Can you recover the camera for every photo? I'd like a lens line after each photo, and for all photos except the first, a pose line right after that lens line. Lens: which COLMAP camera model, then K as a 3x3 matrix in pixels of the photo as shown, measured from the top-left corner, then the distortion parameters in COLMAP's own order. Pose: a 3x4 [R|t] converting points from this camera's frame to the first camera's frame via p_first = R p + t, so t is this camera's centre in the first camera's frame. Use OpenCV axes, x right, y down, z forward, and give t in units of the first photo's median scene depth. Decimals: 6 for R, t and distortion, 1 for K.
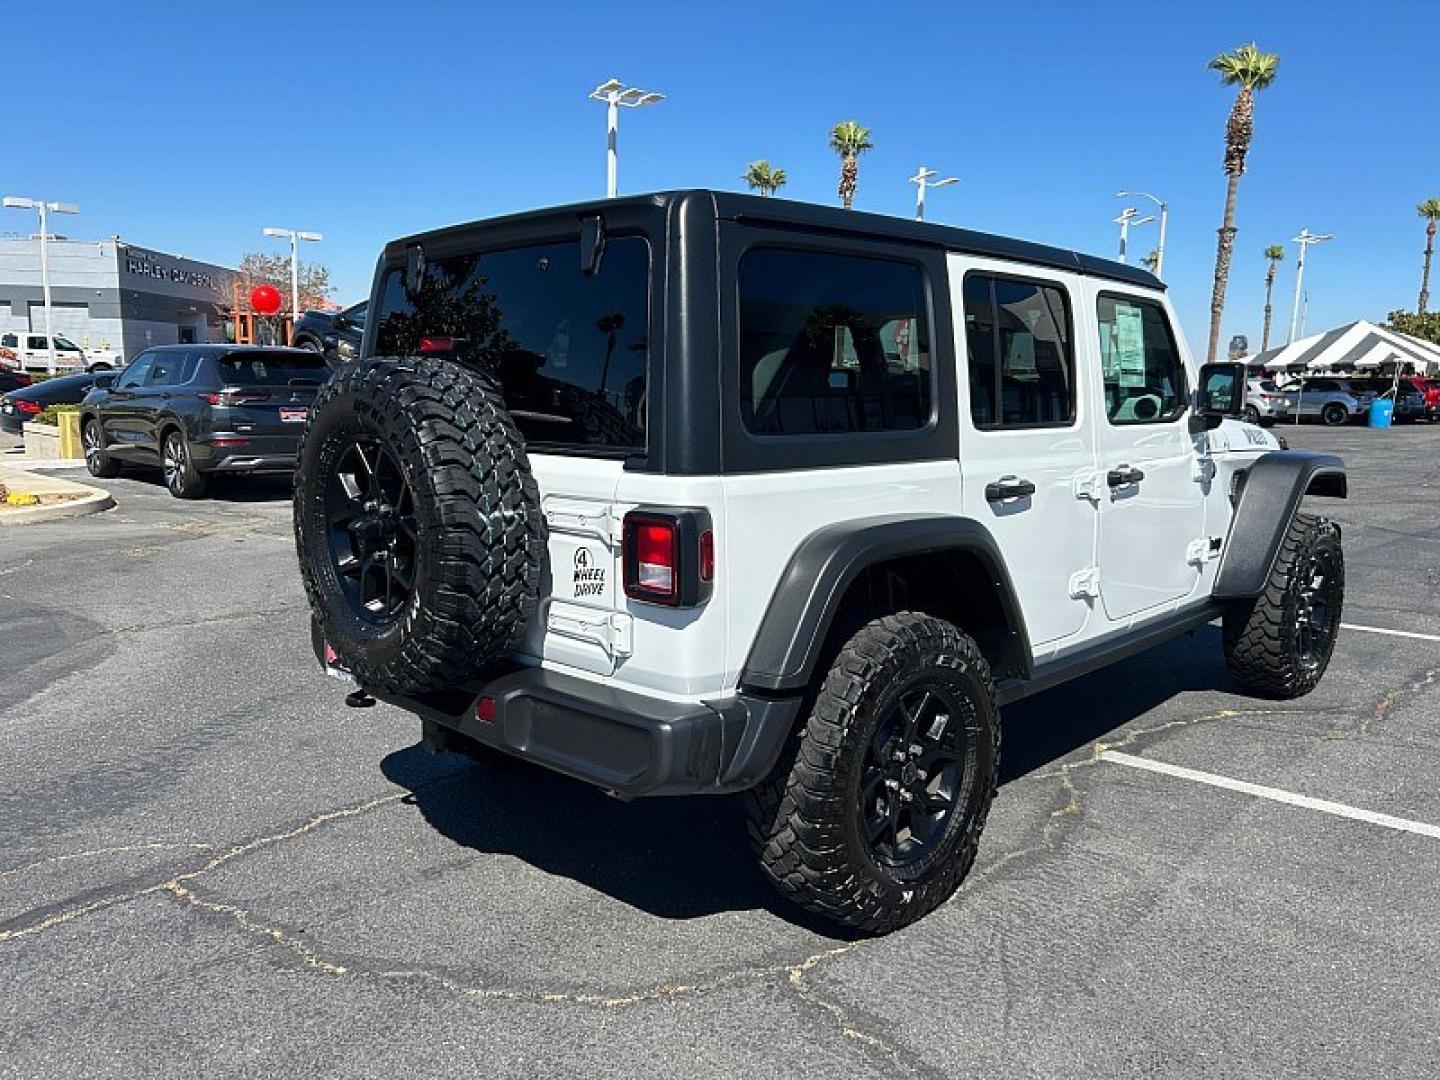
lens RADIAL K [[1101.1, 0, 705.6], [0, 1101.1, 550.9], [0, 0, 1]] dist [0.029375, -0.010778]
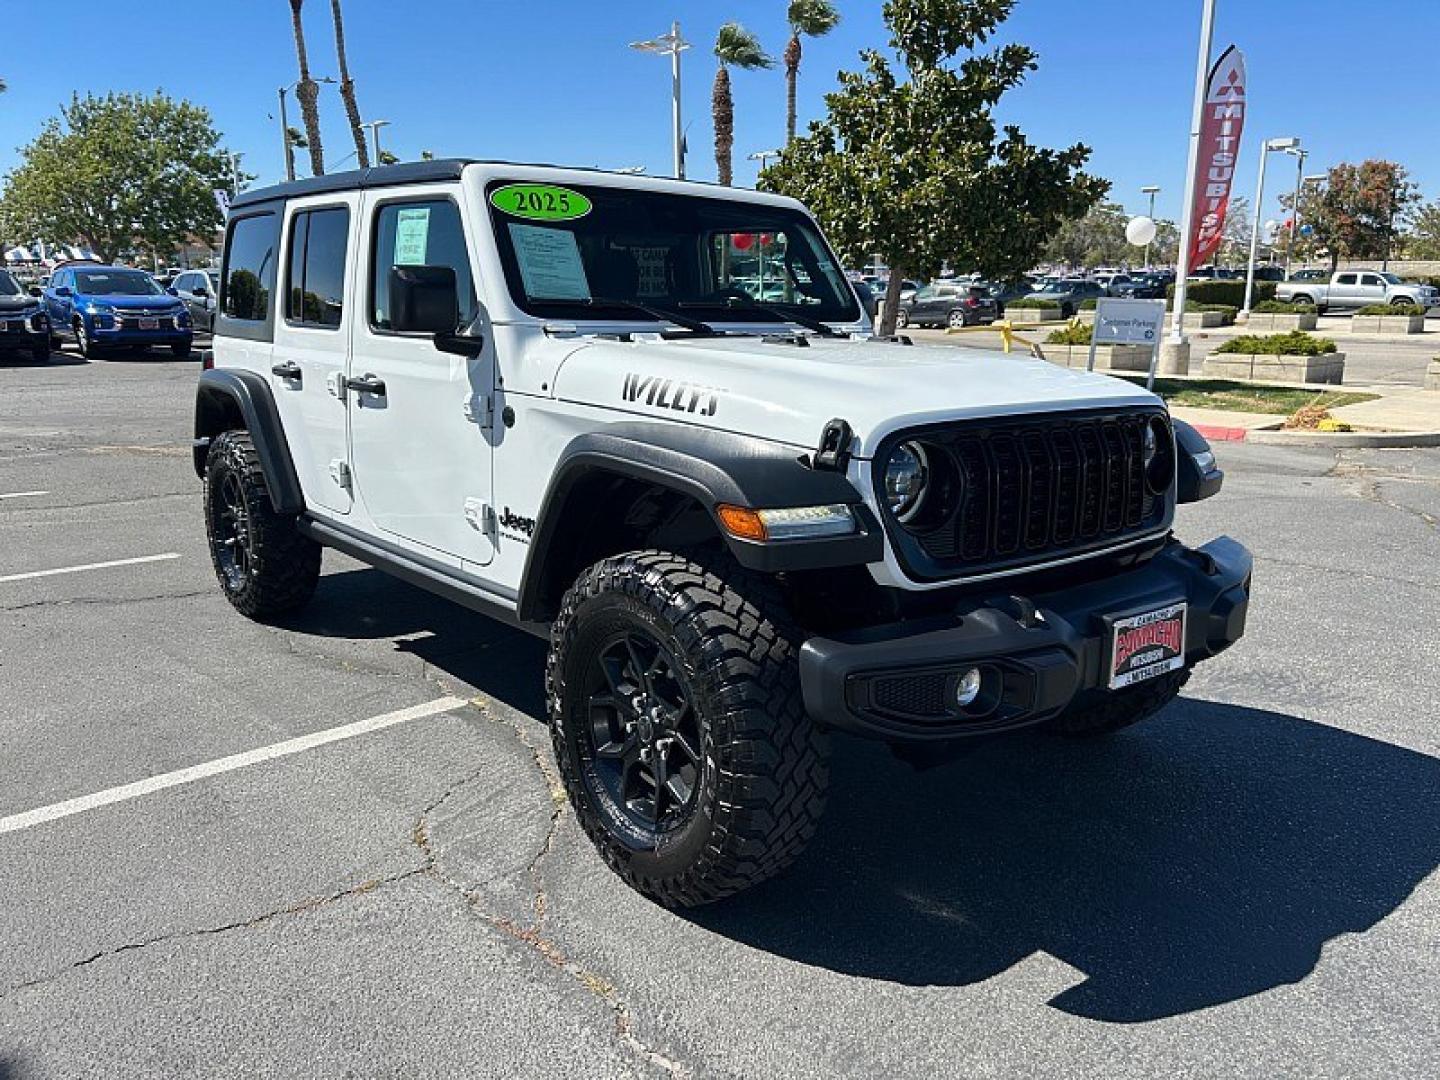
lens RADIAL K [[1101.1, 0, 717.6], [0, 1101.1, 549.2], [0, 0, 1]] dist [0.029375, -0.010778]
pose [[-0.094856, 0.212342, -0.972581, 1.252300], [-0.169374, 0.959299, 0.225962, -0.189109], [0.980976, 0.186163, -0.055030, 1.281216]]
